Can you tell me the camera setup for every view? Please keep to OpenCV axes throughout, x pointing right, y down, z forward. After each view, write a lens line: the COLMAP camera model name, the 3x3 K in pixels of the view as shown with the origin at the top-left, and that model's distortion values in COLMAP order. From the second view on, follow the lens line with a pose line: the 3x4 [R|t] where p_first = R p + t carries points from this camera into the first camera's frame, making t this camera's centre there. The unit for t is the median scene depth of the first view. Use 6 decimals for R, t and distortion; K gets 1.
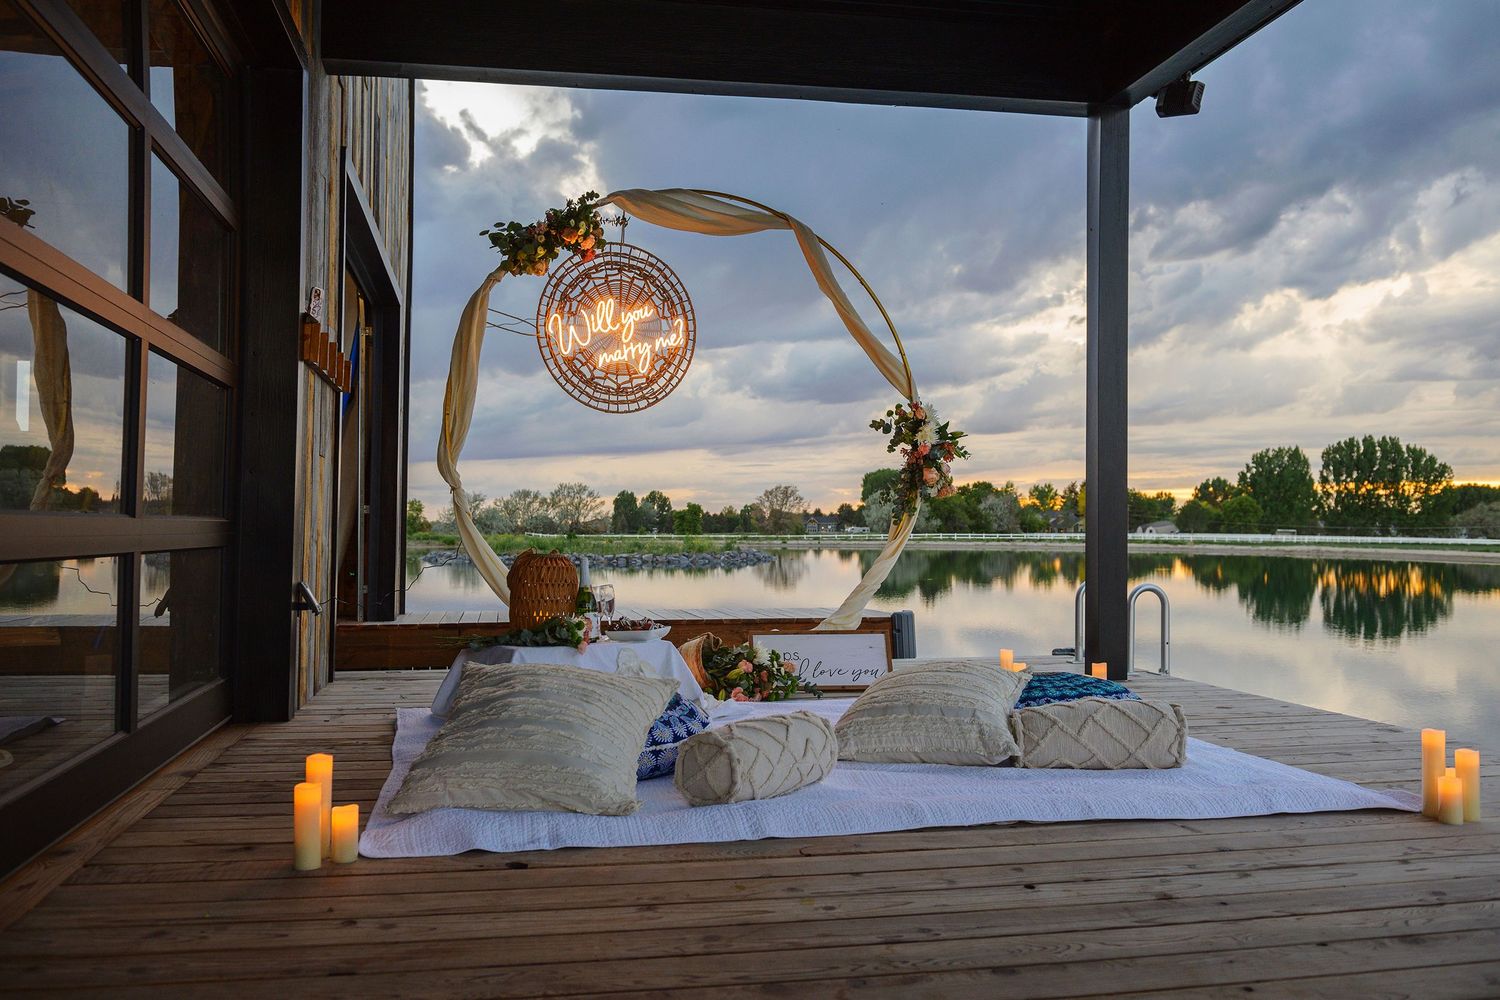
lens RADIAL K [[1283.0, 0, 707.0], [0, 1283.0, 555.4], [0, 0, 1]] dist [-0.087759, 0.048009]
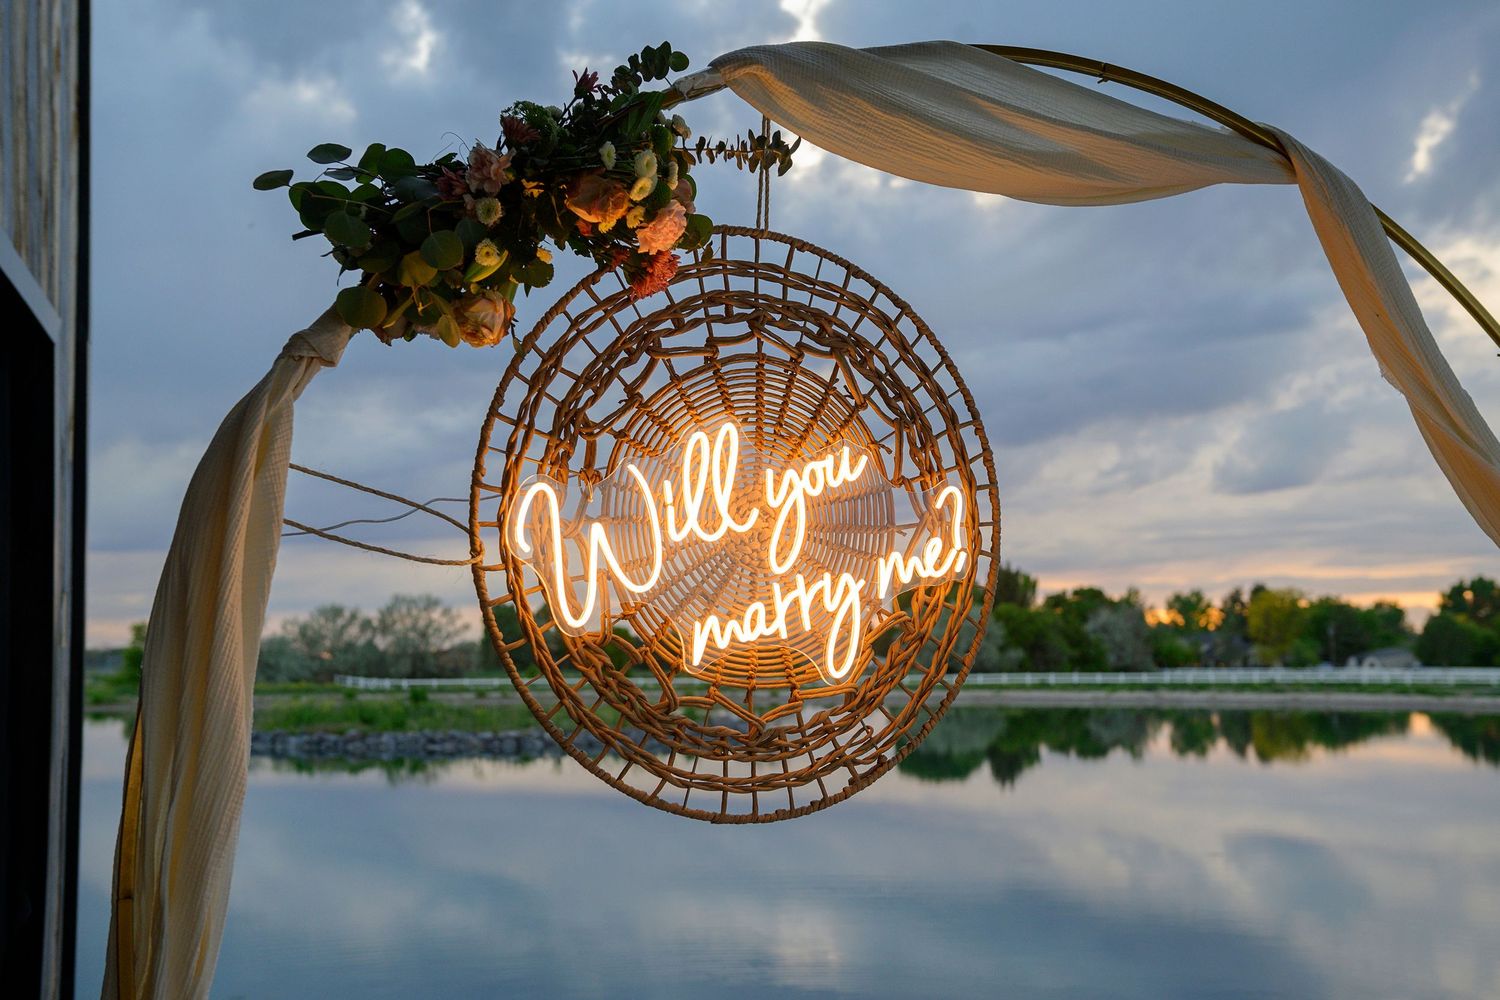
lens RADIAL K [[2005.0, 0, 742.8], [0, 2005.0, 513.2], [0, 0, 1]] dist [0.149622, 0.000000]
pose [[0.998186, -0.002655, 0.060143, -0.014342], [0.007746, 0.996387, -0.084571, -0.020710], [-0.059701, 0.084884, 0.994601, 0.080645]]
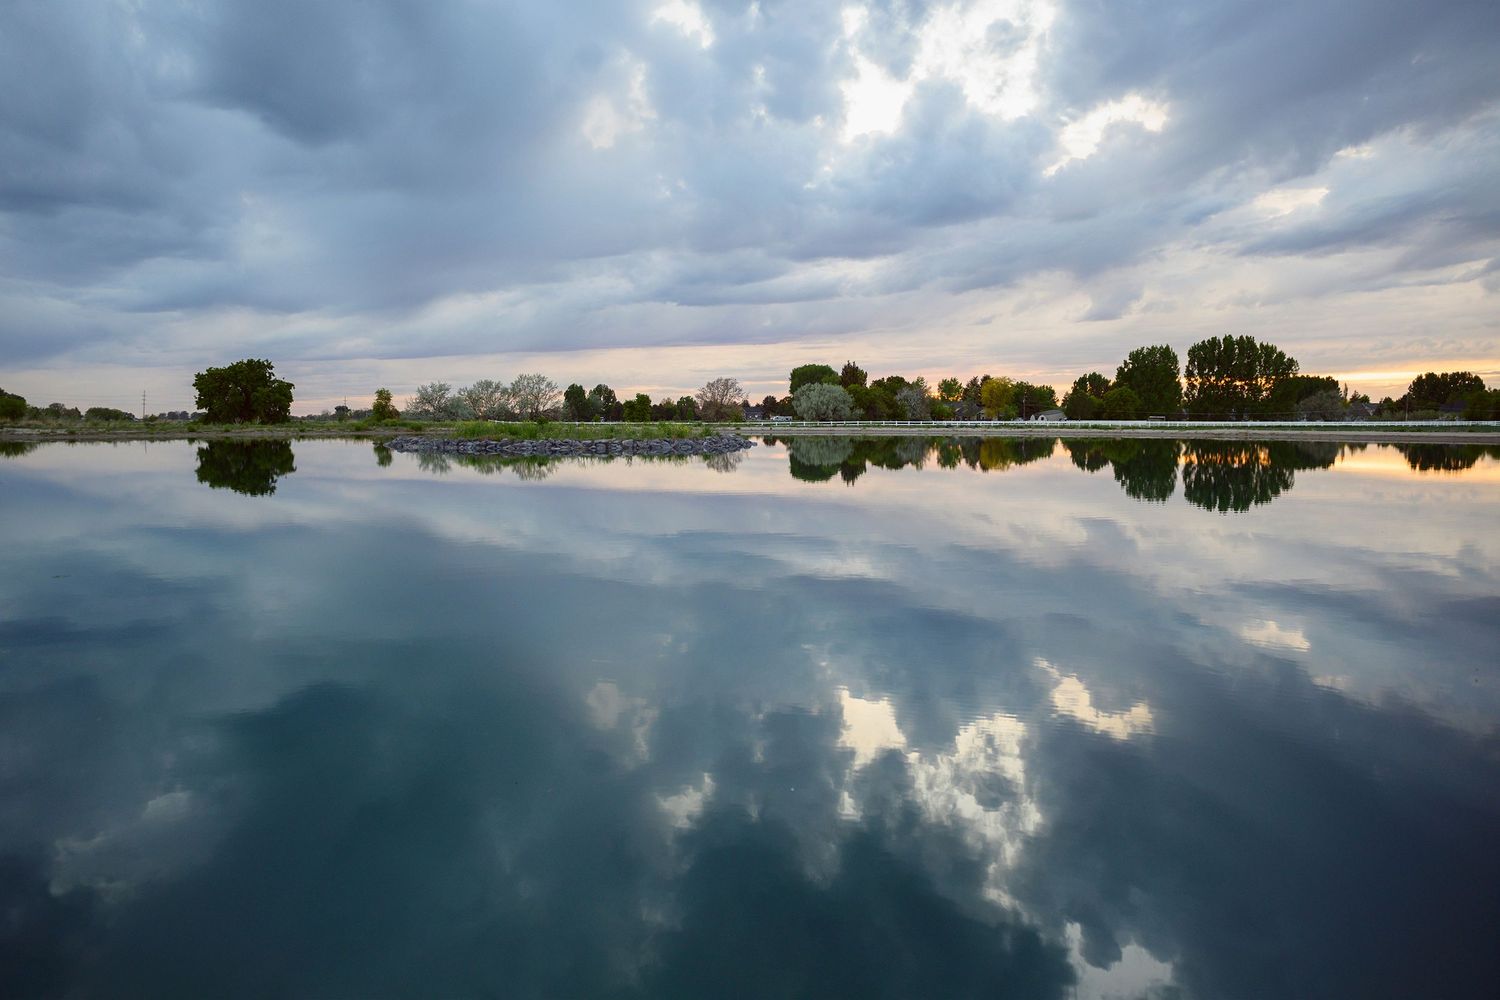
lens RADIAL K [[986.4, 0, 694.3], [0, 986.4, 470.5], [0, 0, 1]] dist [-0.017118, 0.002780]
pose [[0.997262, -0.005853, 0.073716, -0.048178], [0.003661, 0.999548, 0.029839, -0.000243], [-0.073857, -0.029488, 0.996833, 0.257471]]
